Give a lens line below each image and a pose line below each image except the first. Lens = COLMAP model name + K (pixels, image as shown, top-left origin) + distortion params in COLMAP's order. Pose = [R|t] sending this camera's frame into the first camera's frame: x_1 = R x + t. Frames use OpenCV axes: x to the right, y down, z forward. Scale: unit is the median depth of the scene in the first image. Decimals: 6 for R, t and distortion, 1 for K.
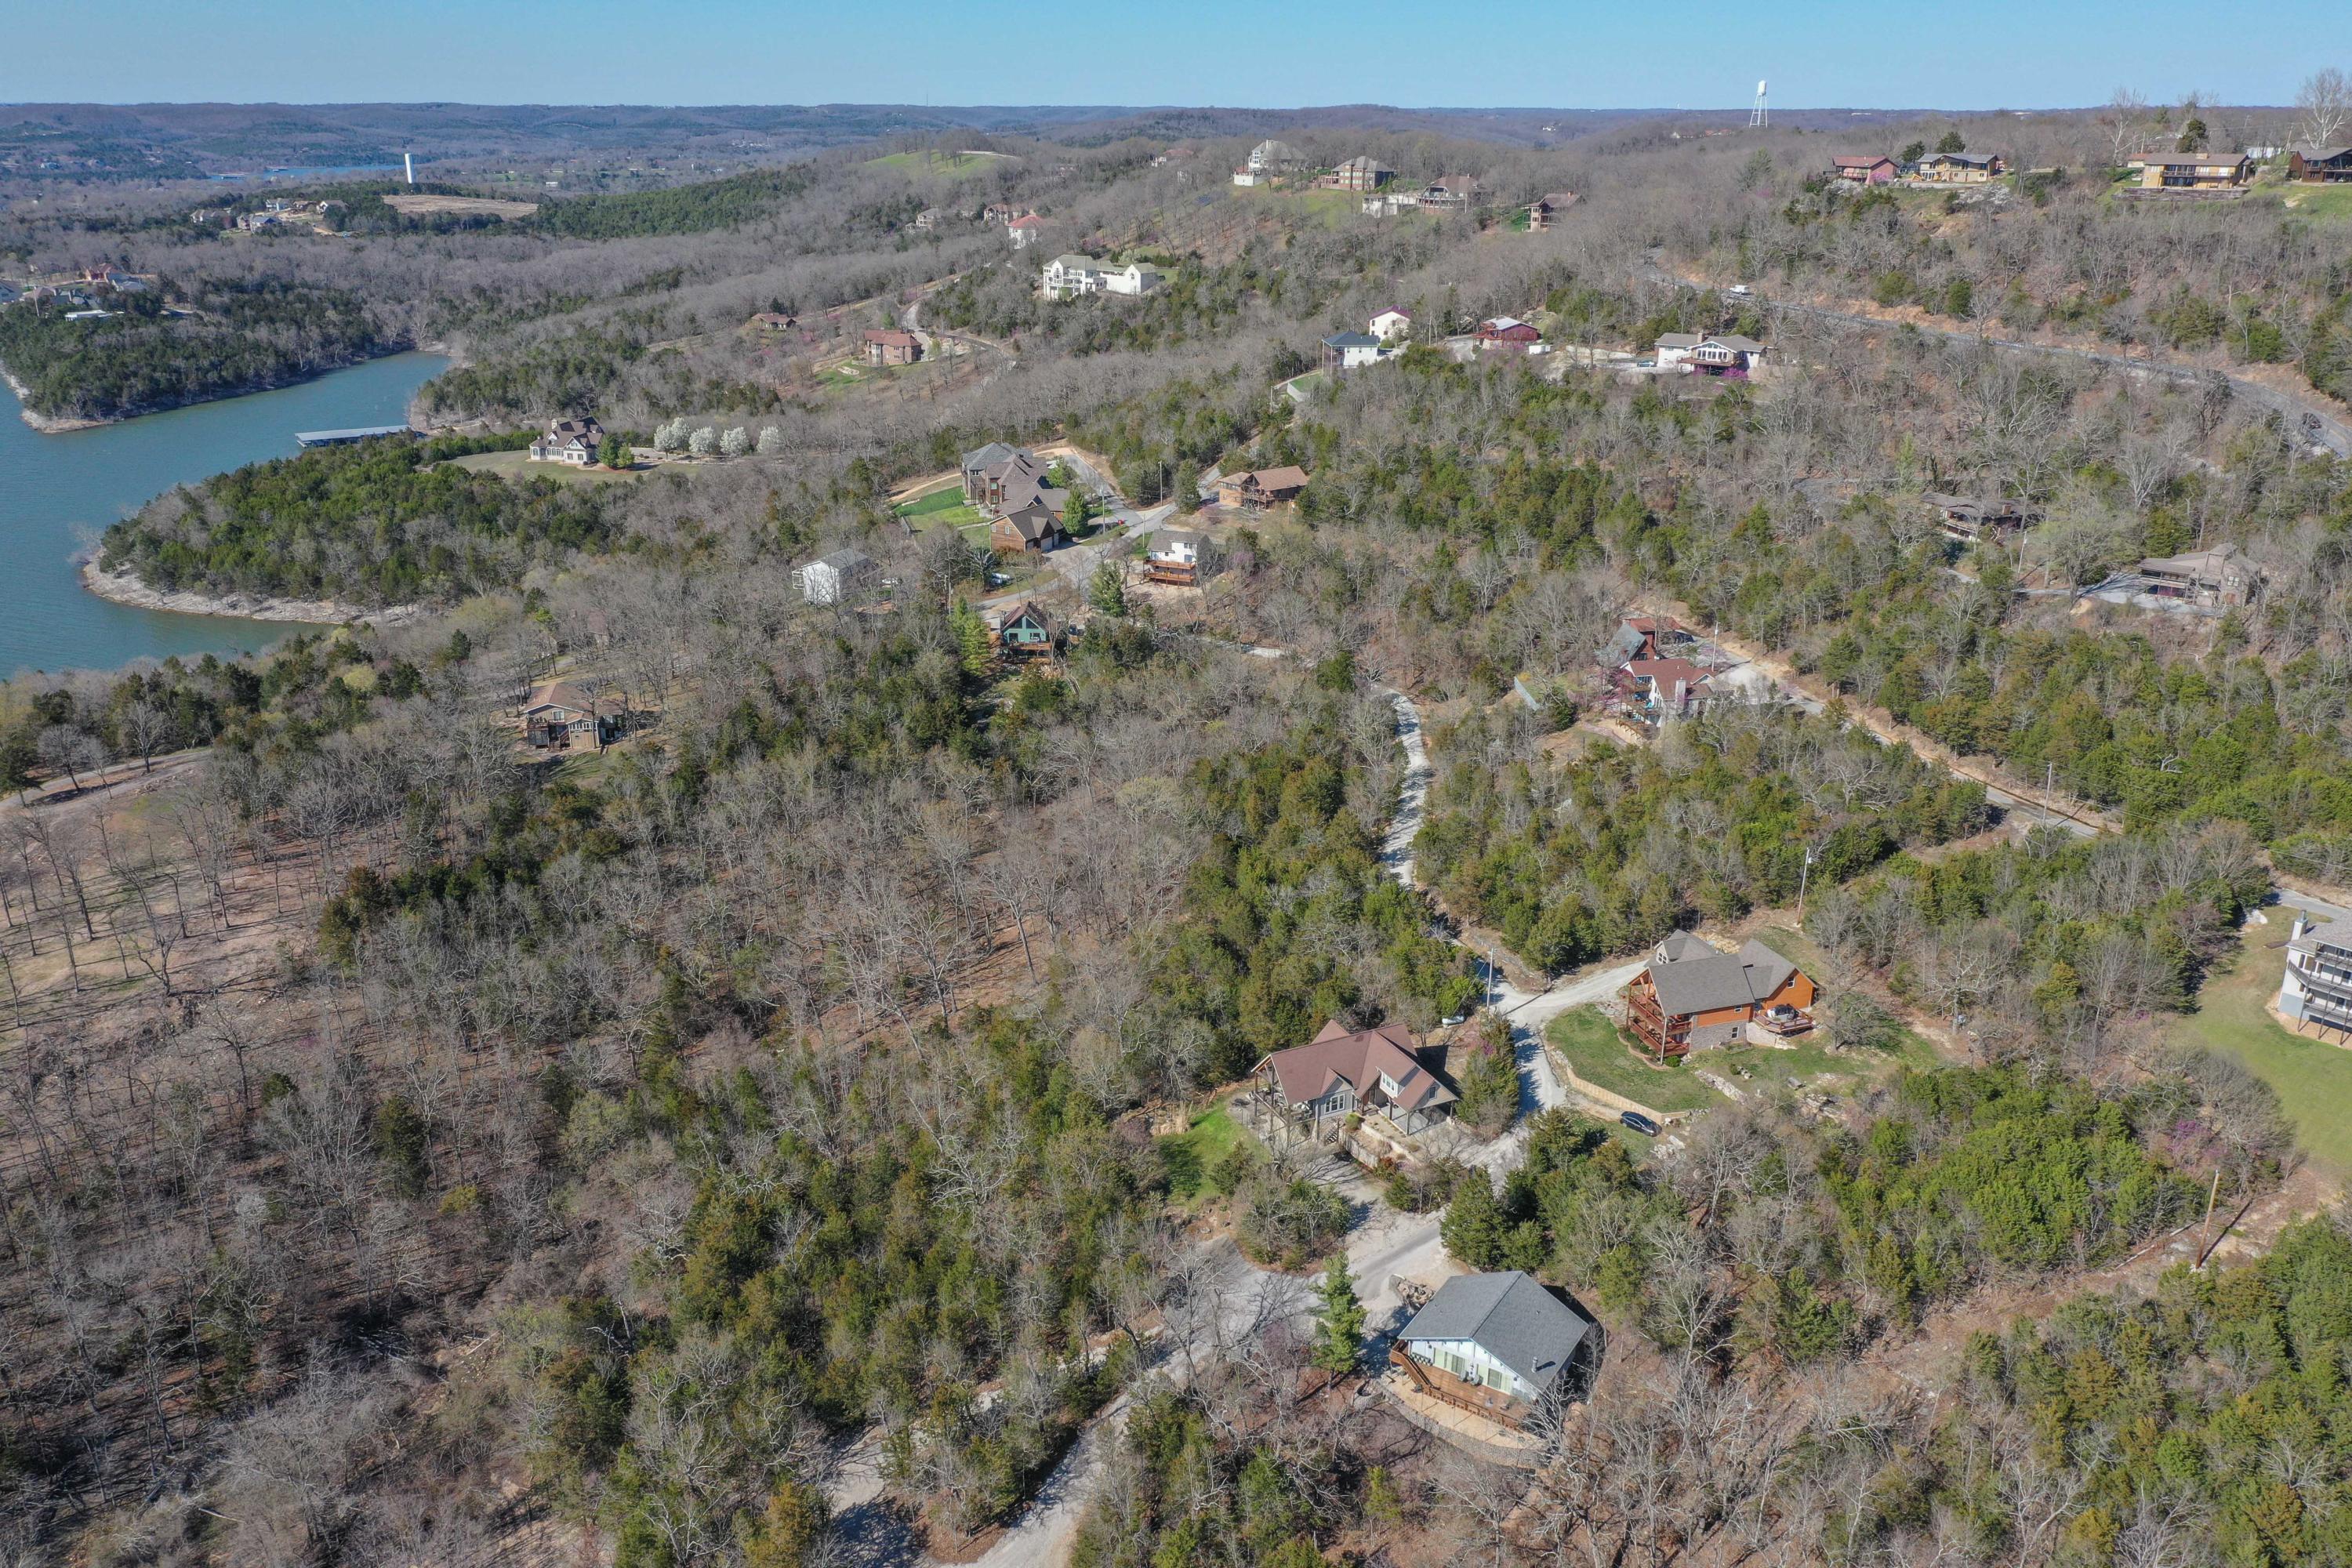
lens RADIAL K [[1854.1, 0, 1175.6], [0, 1854.1, 784.5], [0, 0, 1]] dist [-0.000076, 0.001496]
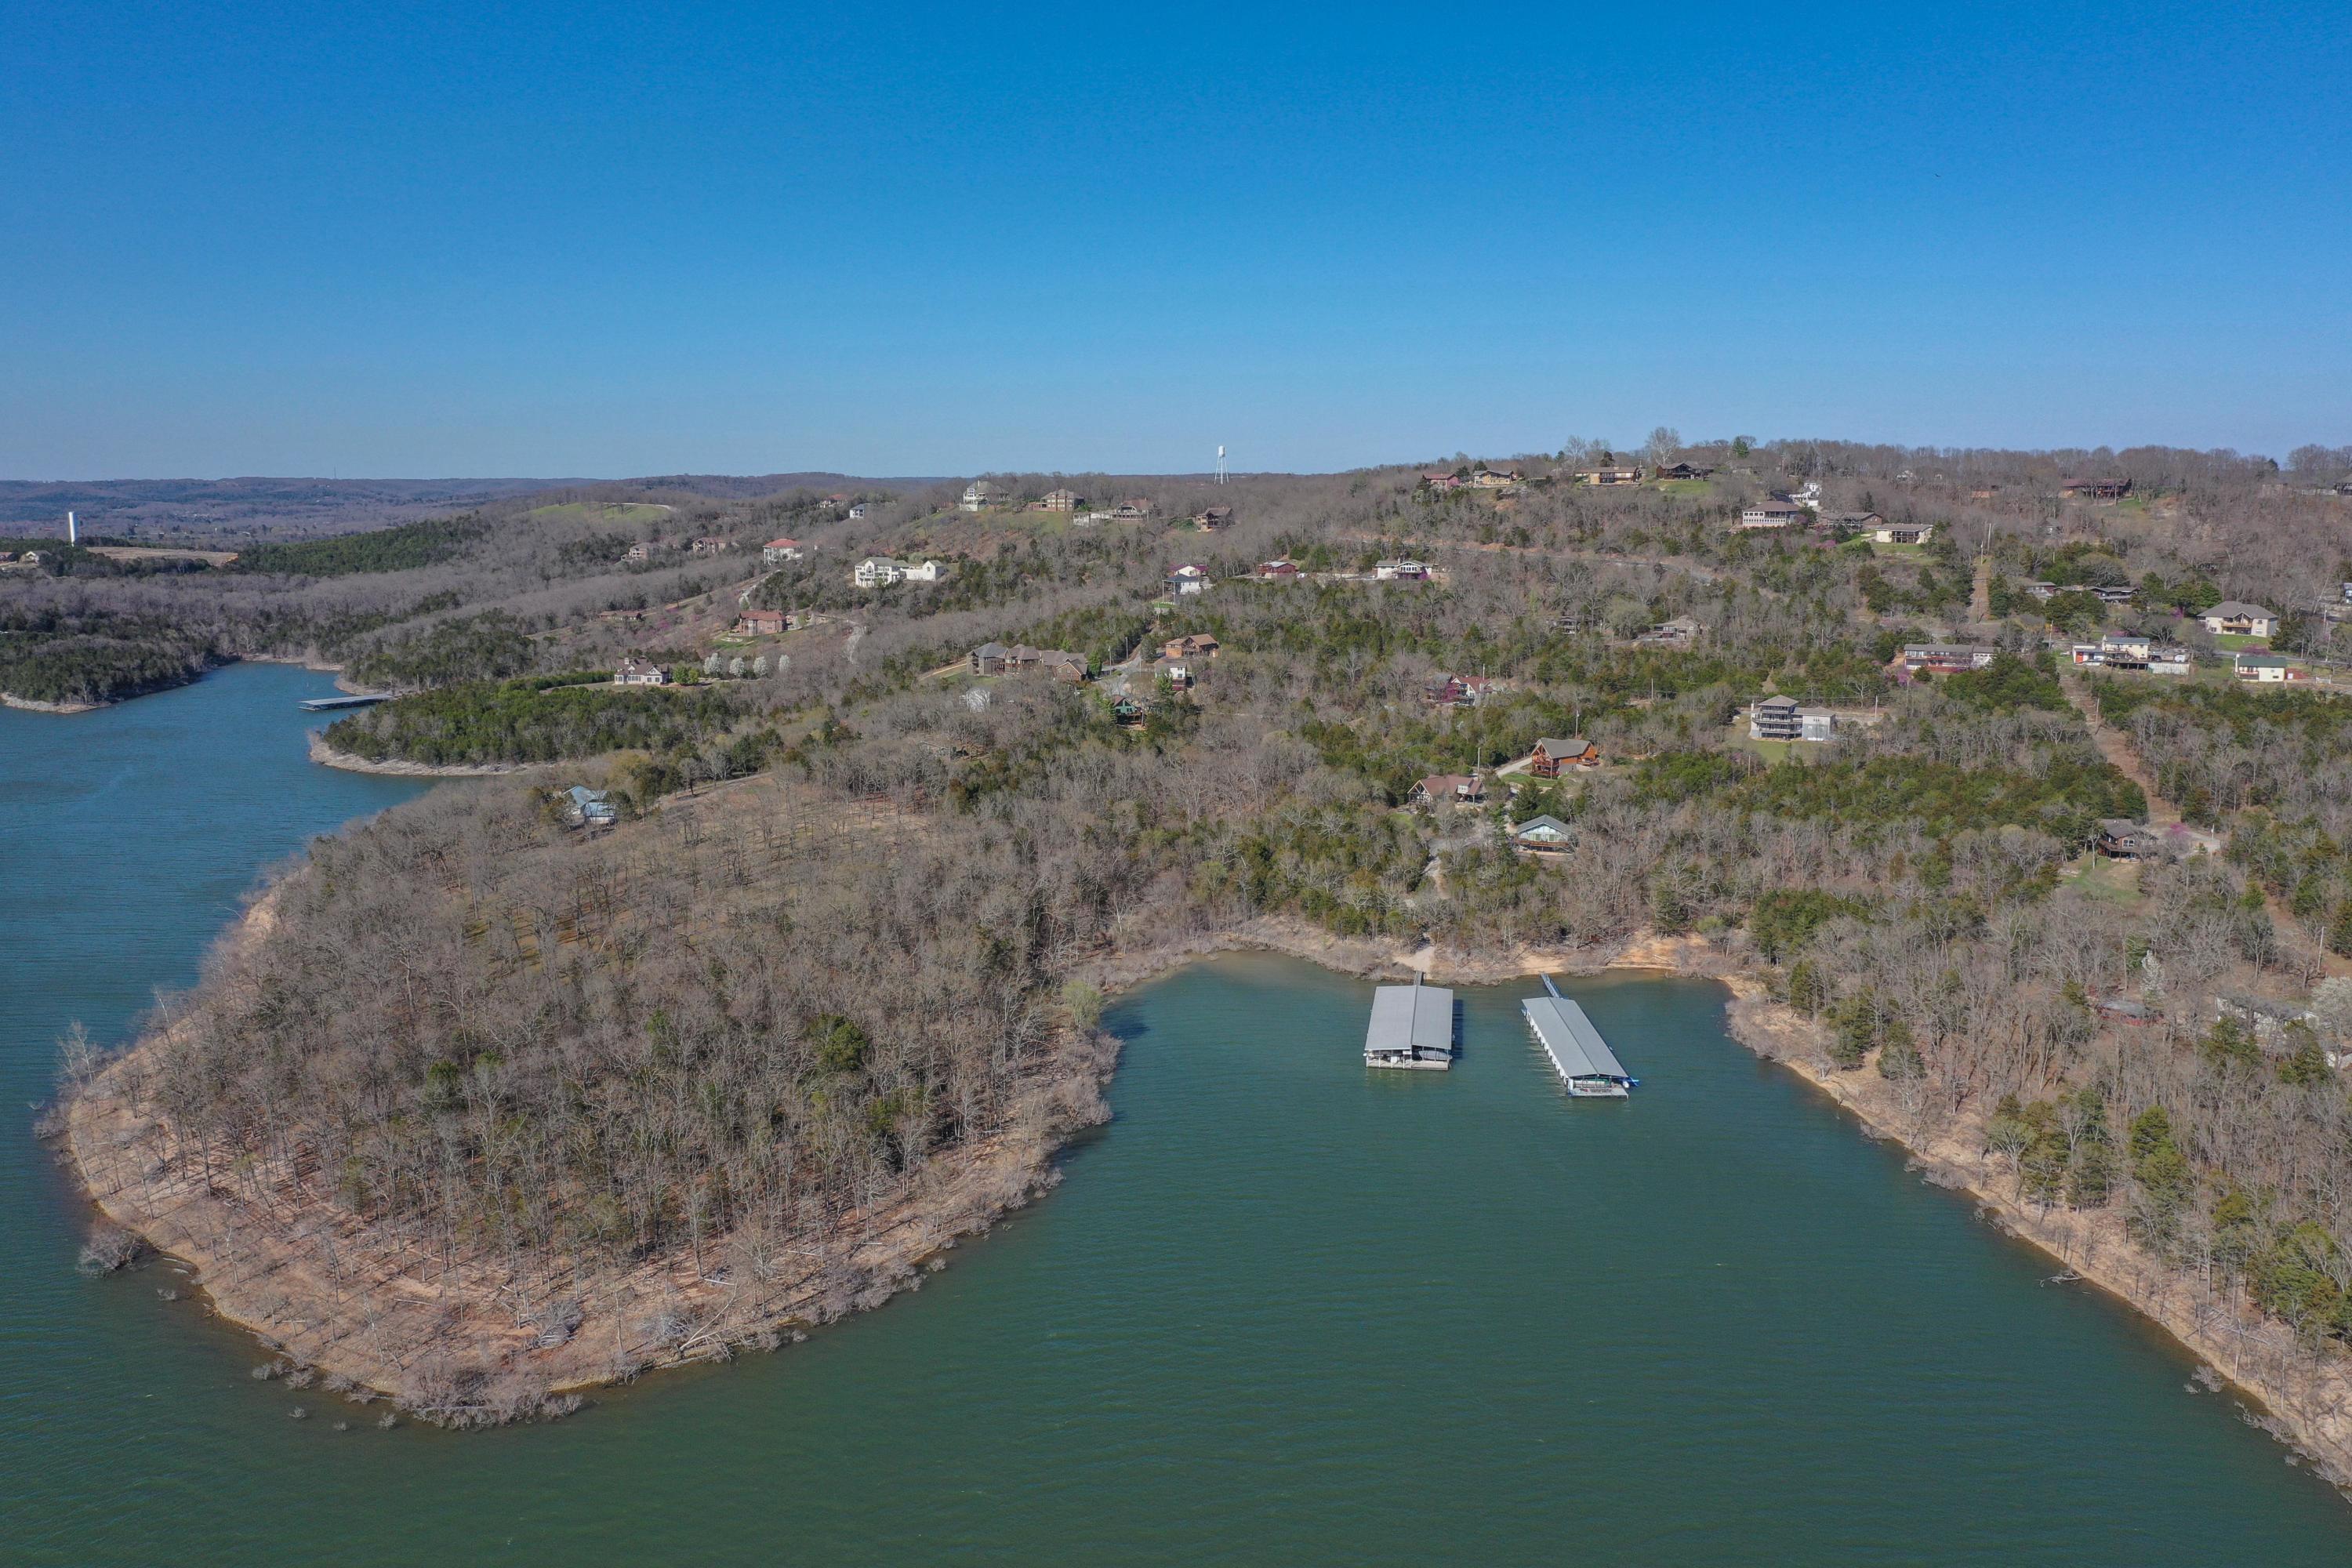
lens RADIAL K [[1854.1, 0, 1176.2], [0, 1854.1, 775.2], [0, 0, 1]] dist [-0.000076, 0.001496]
pose [[0.948914, -0.059389, 0.309897, -0.307471], [0.117187, 0.978214, -0.171363, 0.155467], [-0.292968, 0.198924, 0.935200, -0.378284]]
